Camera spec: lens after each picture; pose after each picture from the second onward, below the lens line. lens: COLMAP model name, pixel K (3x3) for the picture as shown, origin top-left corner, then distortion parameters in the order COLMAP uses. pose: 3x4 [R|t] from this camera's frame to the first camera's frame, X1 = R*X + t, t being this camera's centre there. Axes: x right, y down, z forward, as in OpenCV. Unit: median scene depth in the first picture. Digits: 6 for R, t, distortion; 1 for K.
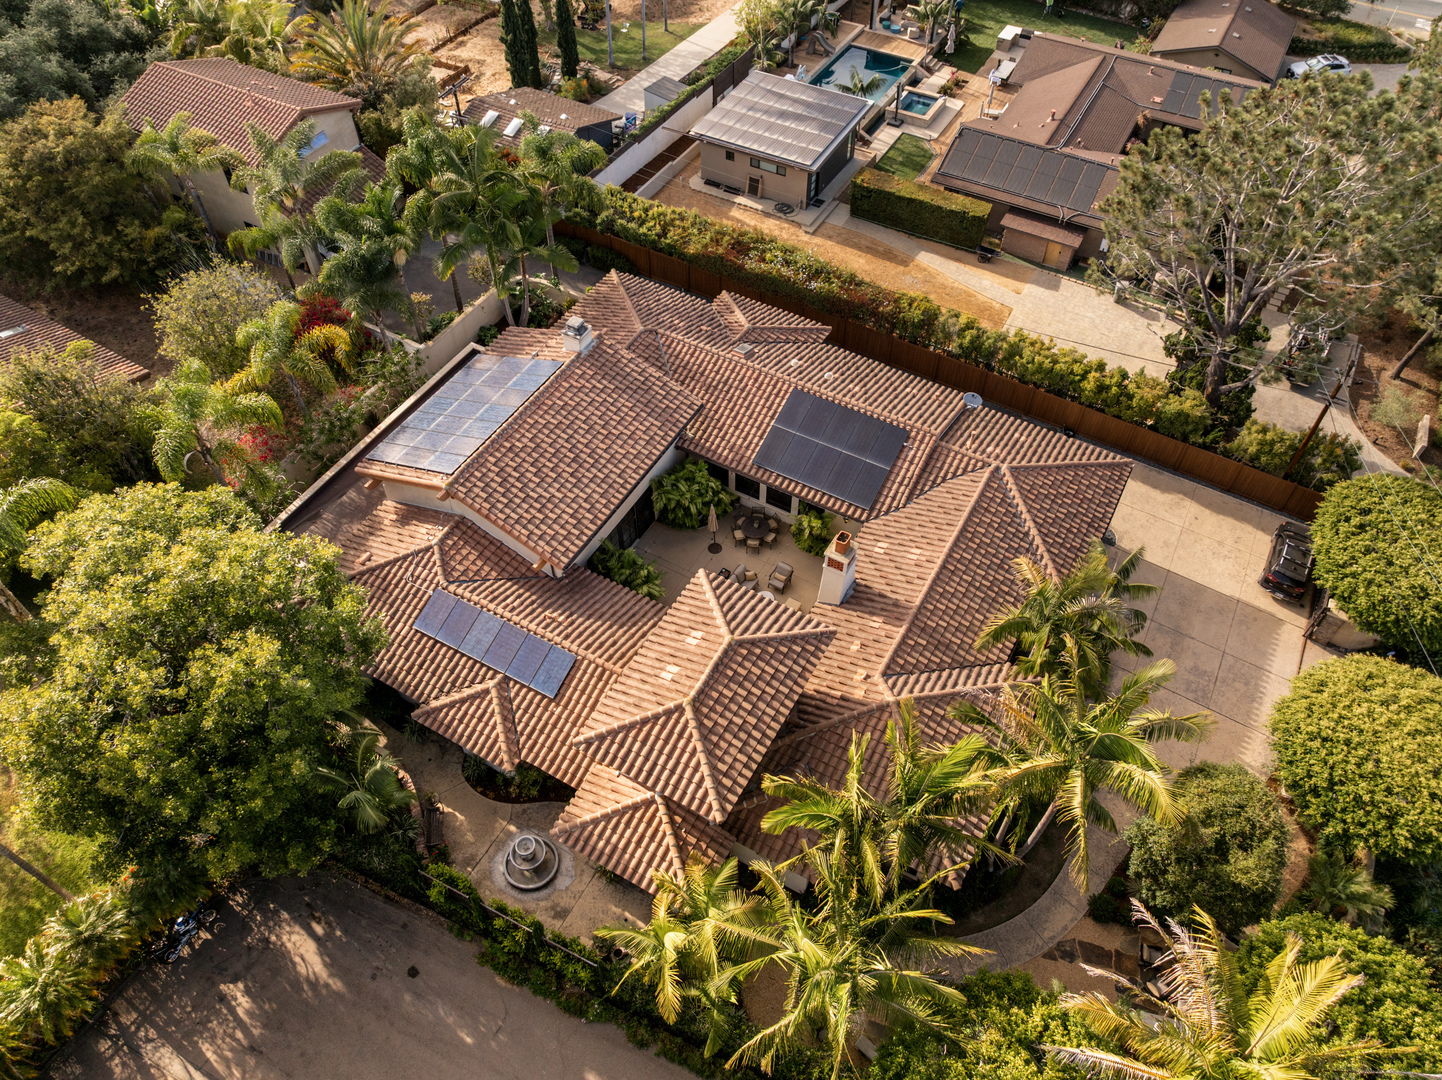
lens RADIAL K [[1017.4, 0, 724.6], [0, 1017.4, 535.0], [0, 0, 1]] dist [-0.033072, 0.000033]
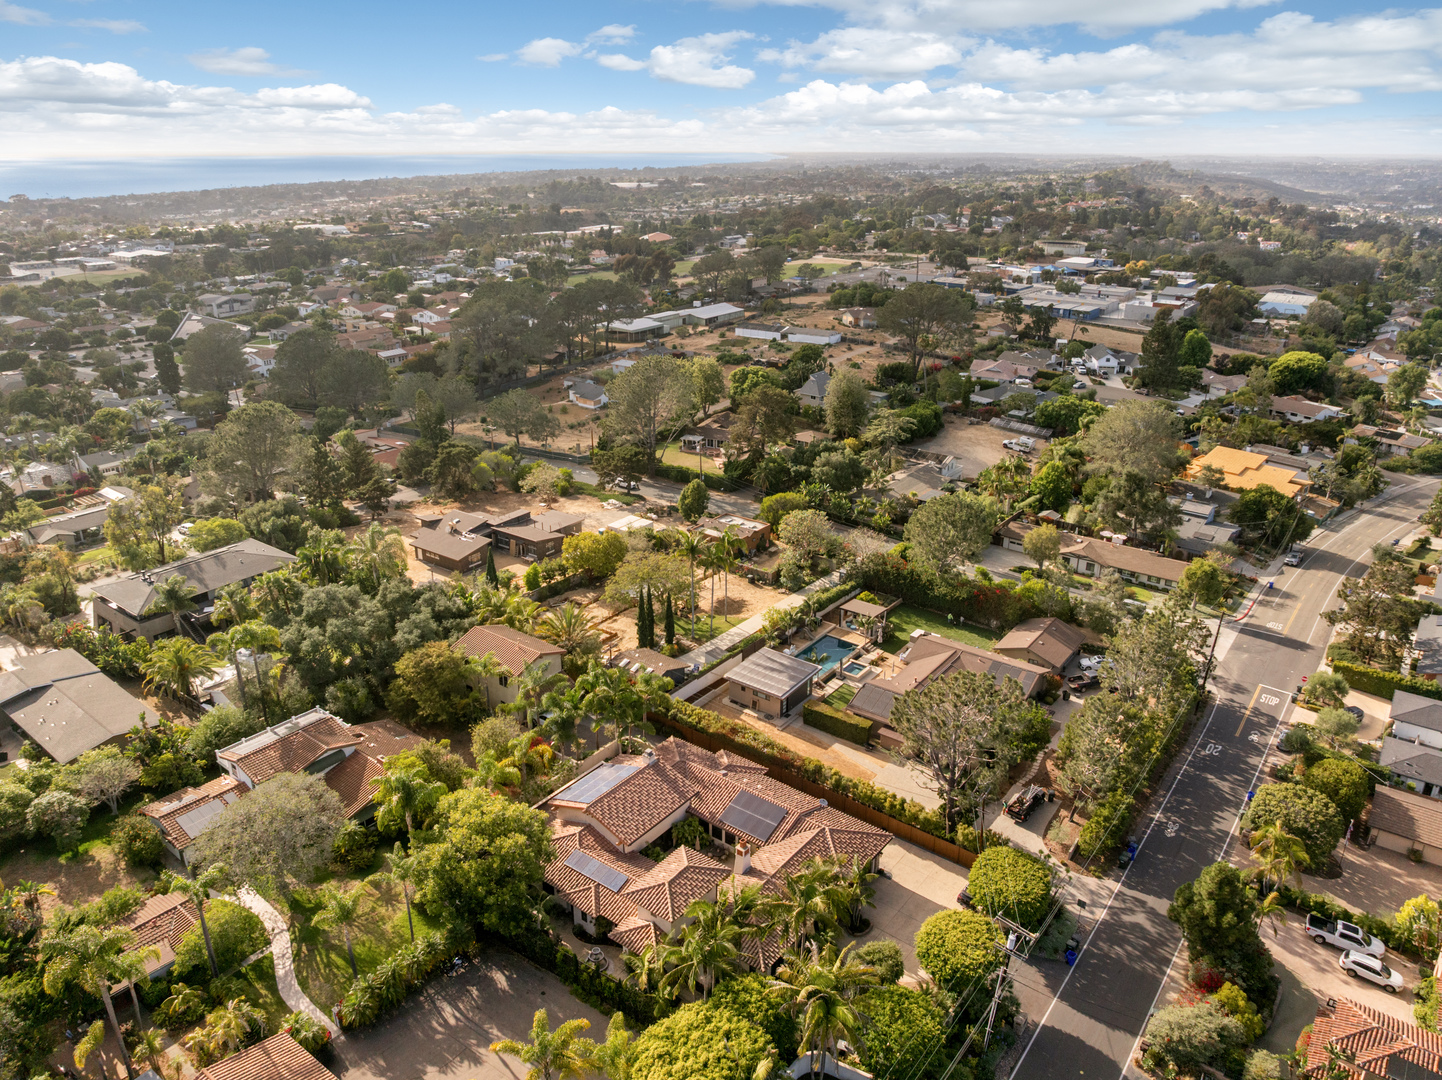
lens RADIAL K [[1017.4, 0, 724.6], [0, 1017.4, 535.0], [0, 0, 1]] dist [-0.033072, 0.000033]
pose [[0.991725, 0.053690, -0.116618, 0.234070], [-0.103427, 0.872271, -0.477960, 0.391420], [0.076060, 0.486066, 0.870606, -1.087121]]
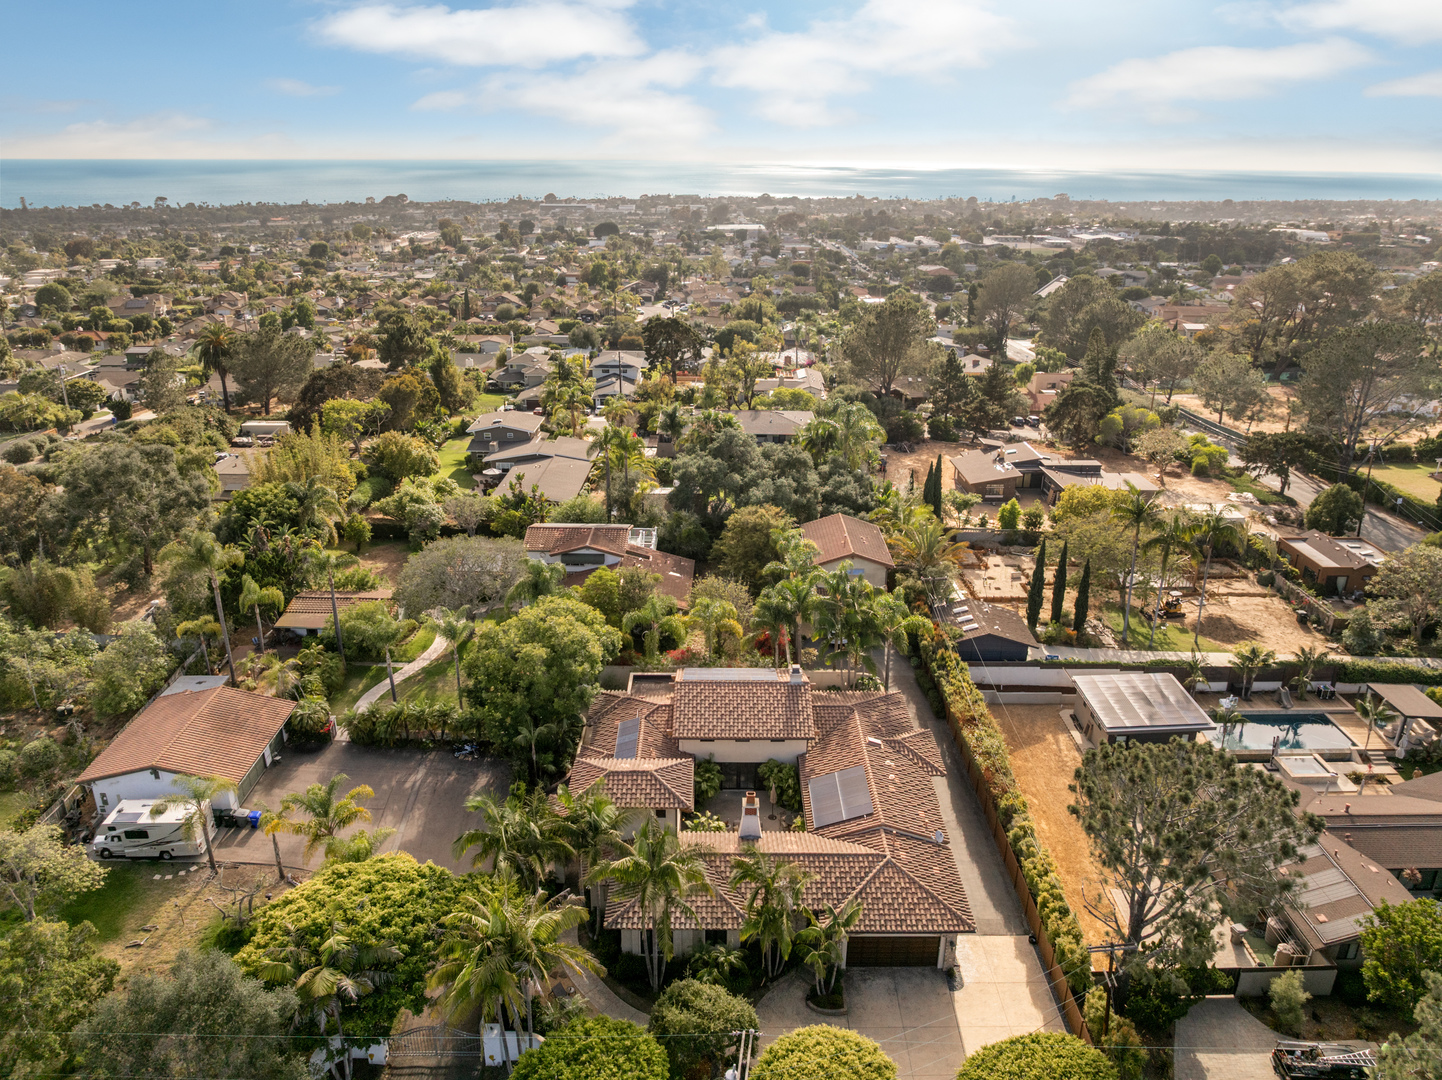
lens RADIAL K [[1017.4, 0, 724.6], [0, 1017.4, 535.0], [0, 0, 1]] dist [-0.033072, 0.000033]
pose [[0.496877, 0.309638, -0.810702, 1.026556], [-0.670668, 0.729867, -0.132286, -0.047283], [0.550743, 0.609442, 0.570318, -0.225021]]
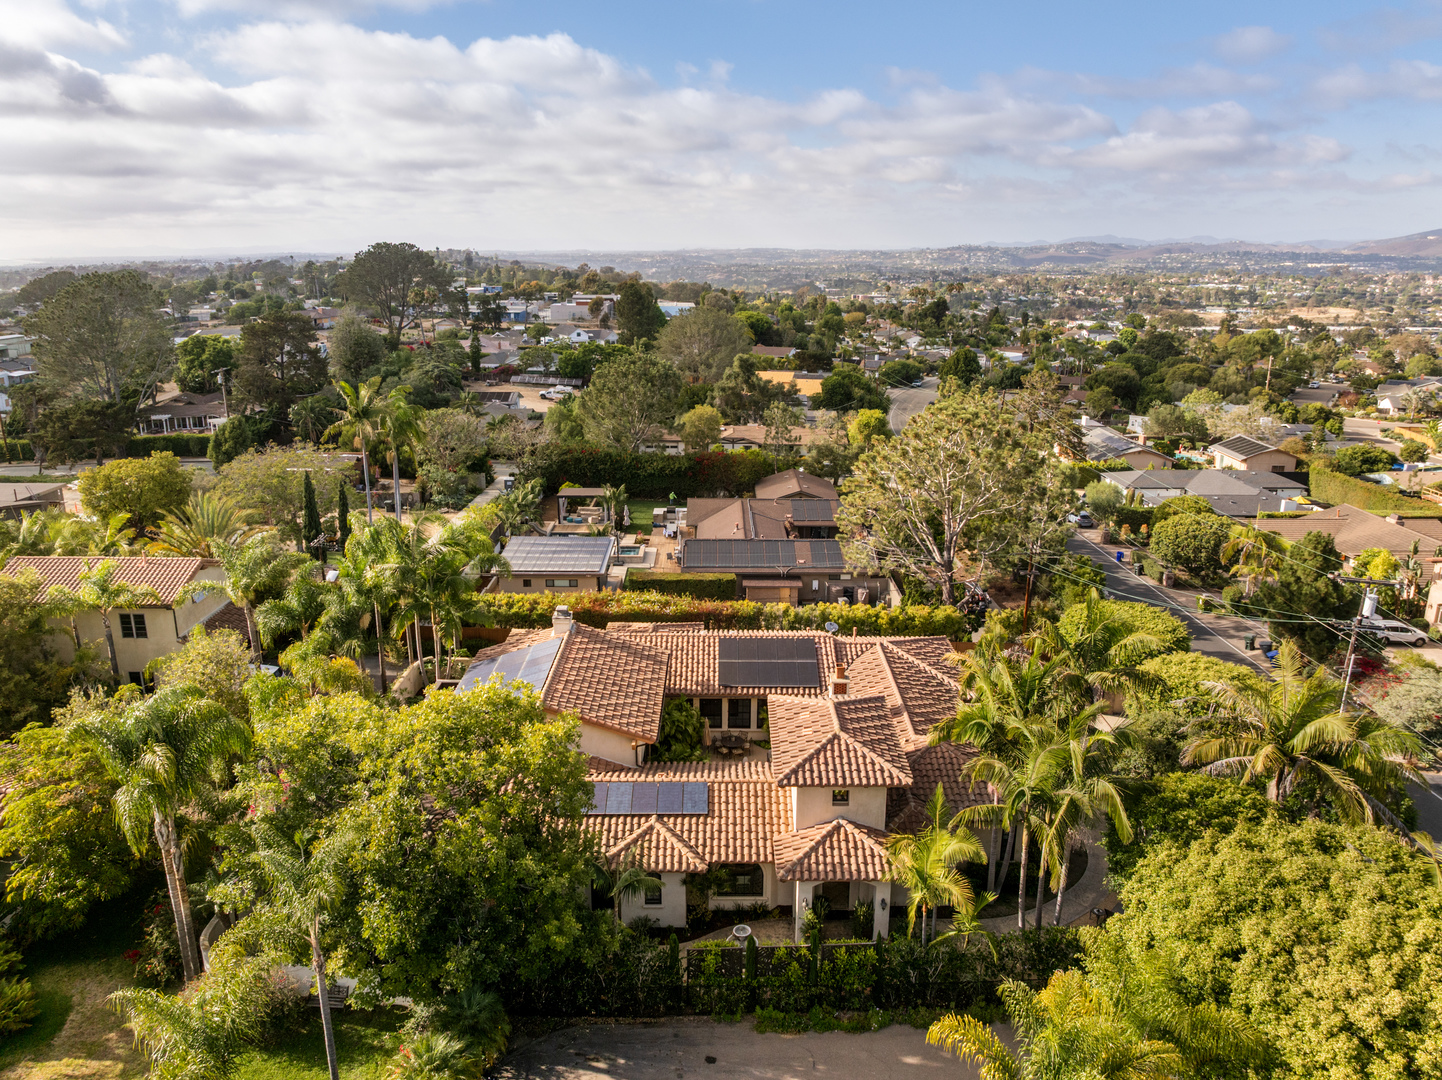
lens RADIAL K [[1017.4, 0, 724.6], [0, 1017.4, 535.0], [0, 0, 1]] dist [-0.033072, 0.000033]
pose [[0.870995, -0.129555, 0.473902, -0.474116], [0.374428, 0.799558, -0.469586, 0.328573], [-0.318075, 0.586449, 0.744920, -0.051766]]
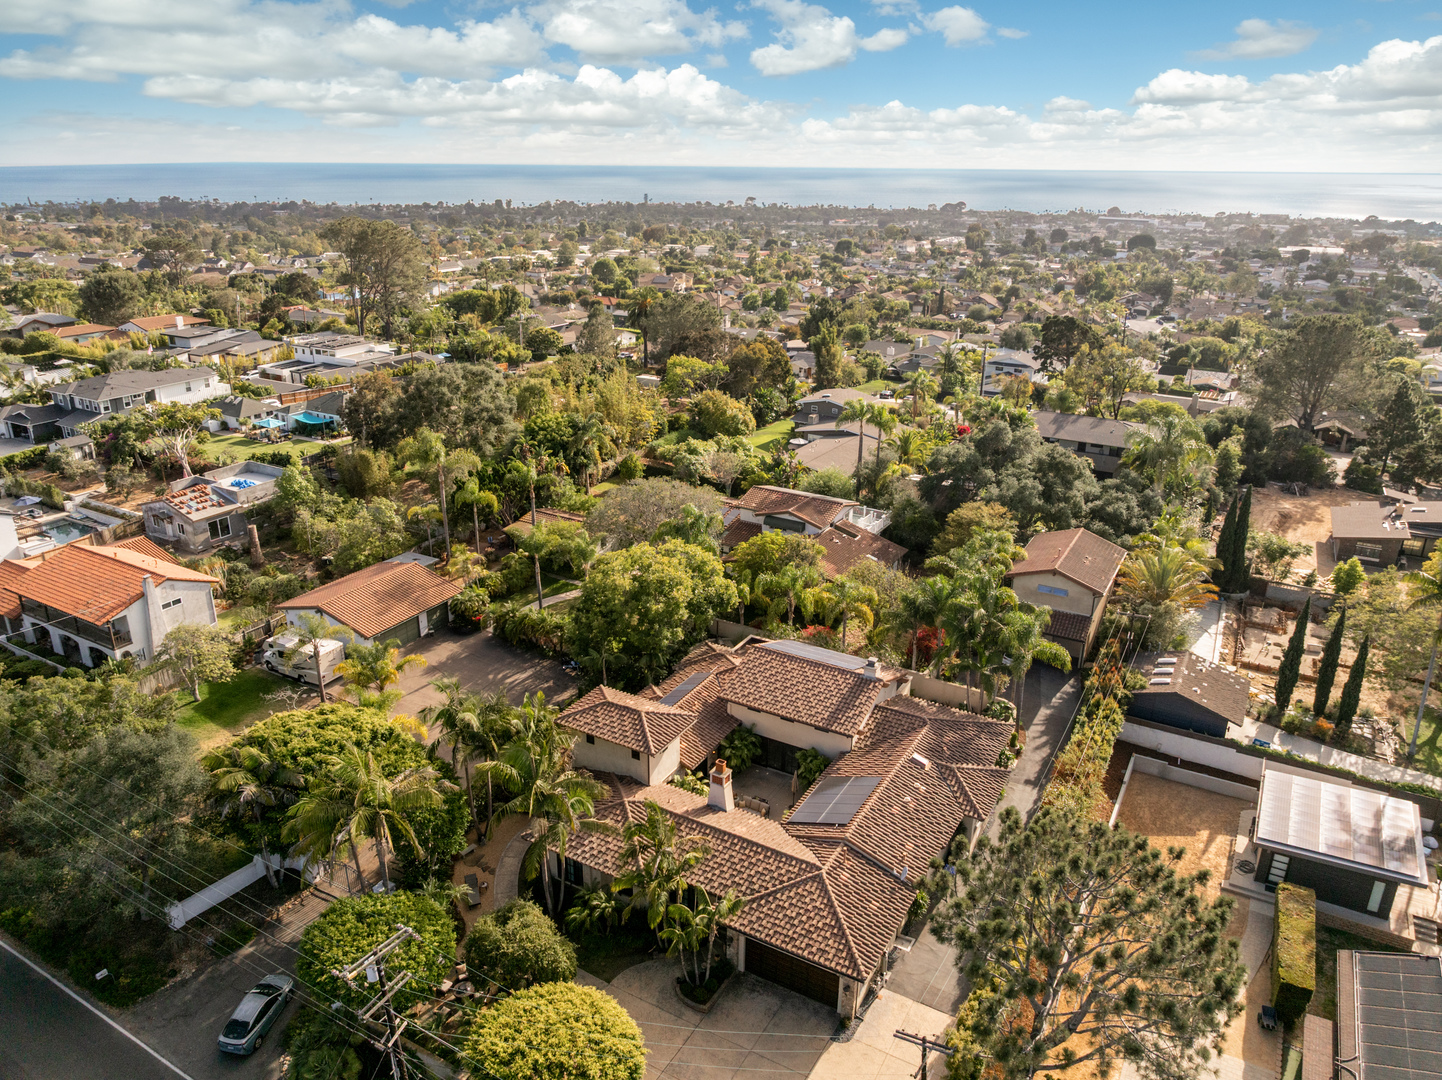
lens RADIAL K [[1017.4, 0, 724.6], [0, 1017.4, 535.0], [0, 0, 1]] dist [-0.033072, 0.000033]
pose [[-0.007355, 0.347148, -0.937782, 1.140263], [-0.773921, 0.591897, 0.225178, -0.440943], [0.633240, 0.727425, 0.264311, 0.222372]]
